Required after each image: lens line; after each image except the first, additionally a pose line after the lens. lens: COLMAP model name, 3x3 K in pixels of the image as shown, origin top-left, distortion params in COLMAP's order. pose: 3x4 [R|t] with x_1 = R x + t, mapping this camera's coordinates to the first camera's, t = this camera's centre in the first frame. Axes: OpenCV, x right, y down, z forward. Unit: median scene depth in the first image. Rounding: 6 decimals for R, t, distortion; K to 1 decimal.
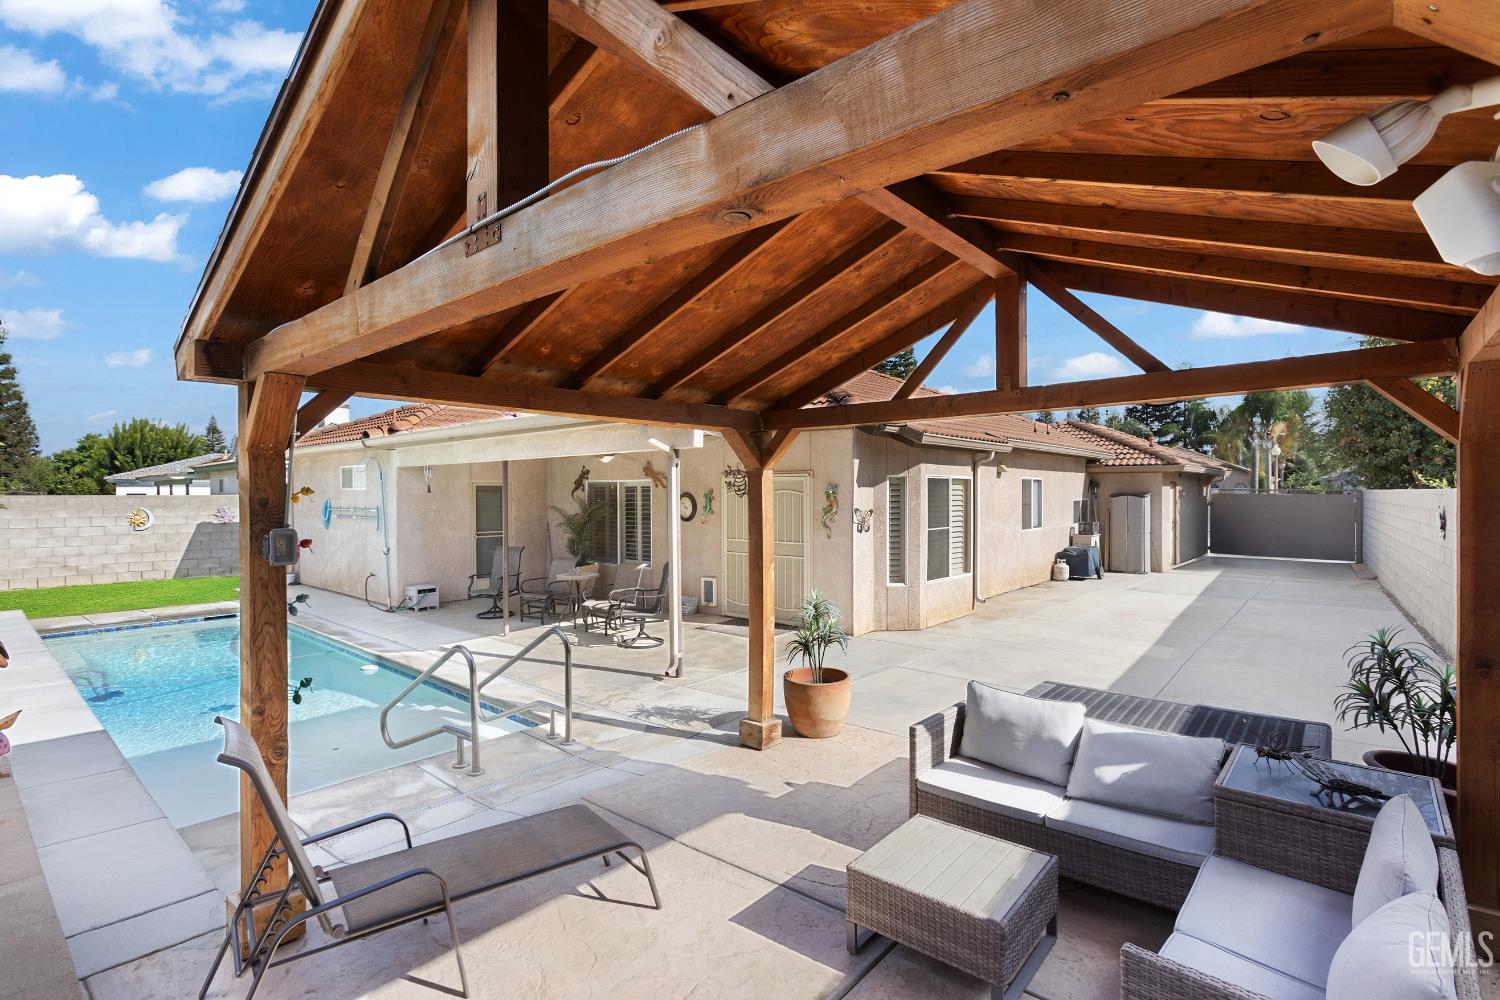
lens RADIAL K [[739.0, 0, 714.4], [0, 739.0, 491.7], [0, 0, 1]] dist [0.000925, 0.012440]
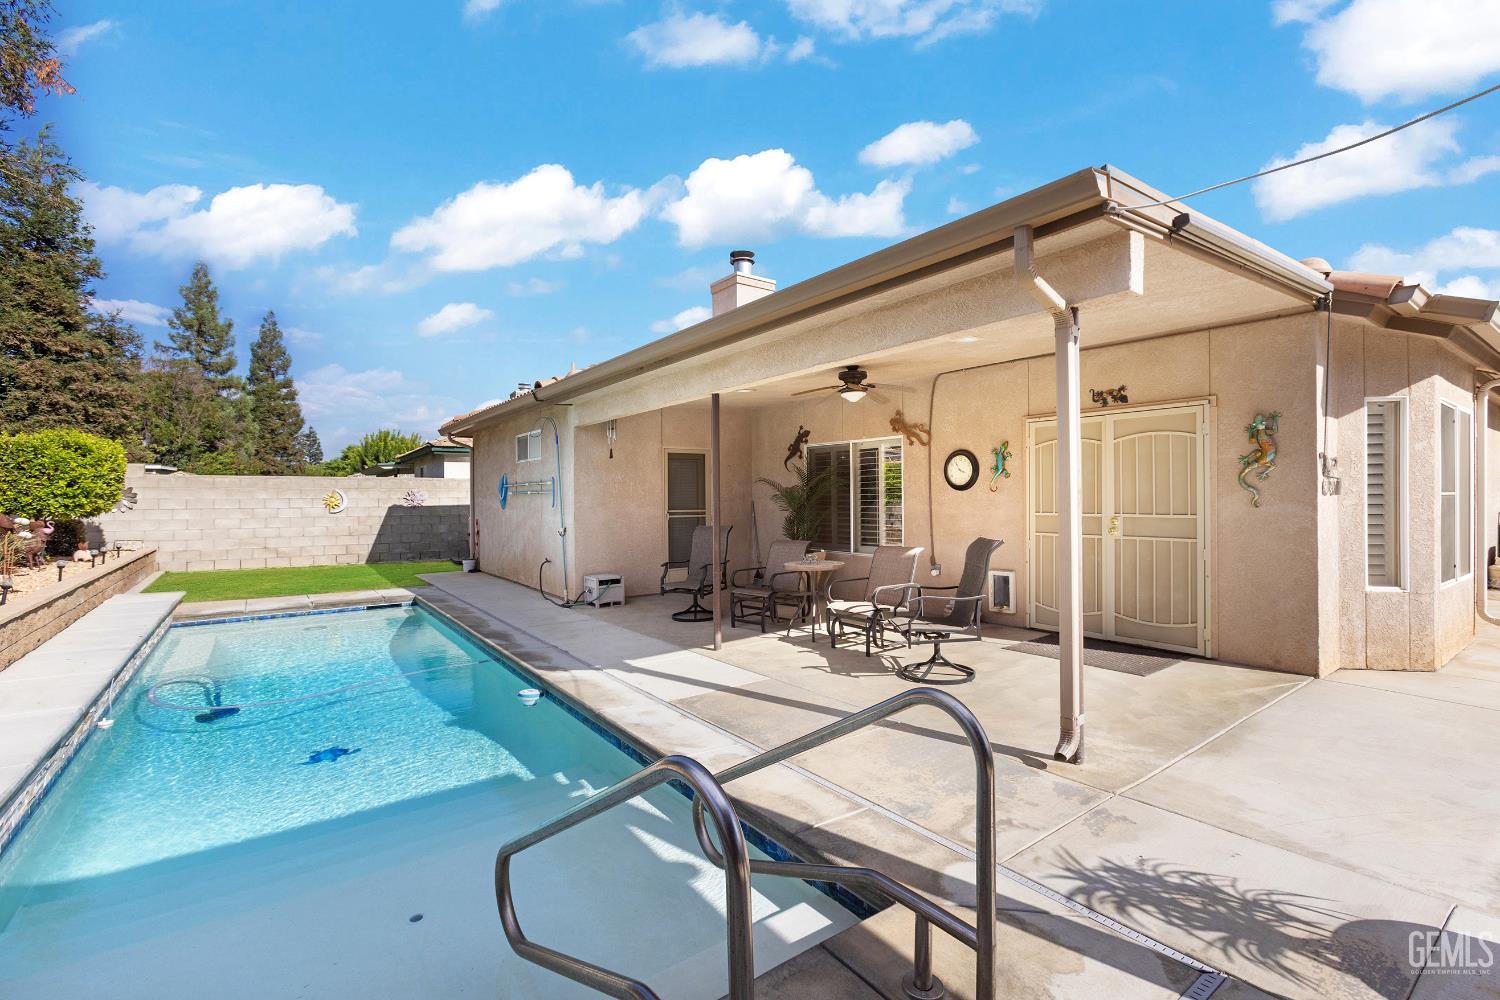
lens RADIAL K [[664.3, 0, 743.3], [0, 664.3, 499.1], [0, 0, 1]] dist [-0.000574, 0.000499]
pose [[0.983678, 0.000364, -0.179935, -0.124293], [-0.000198, 1.000000, 0.000942, 0.046518], [0.179936, -0.000891, 0.983678, 0.336653]]
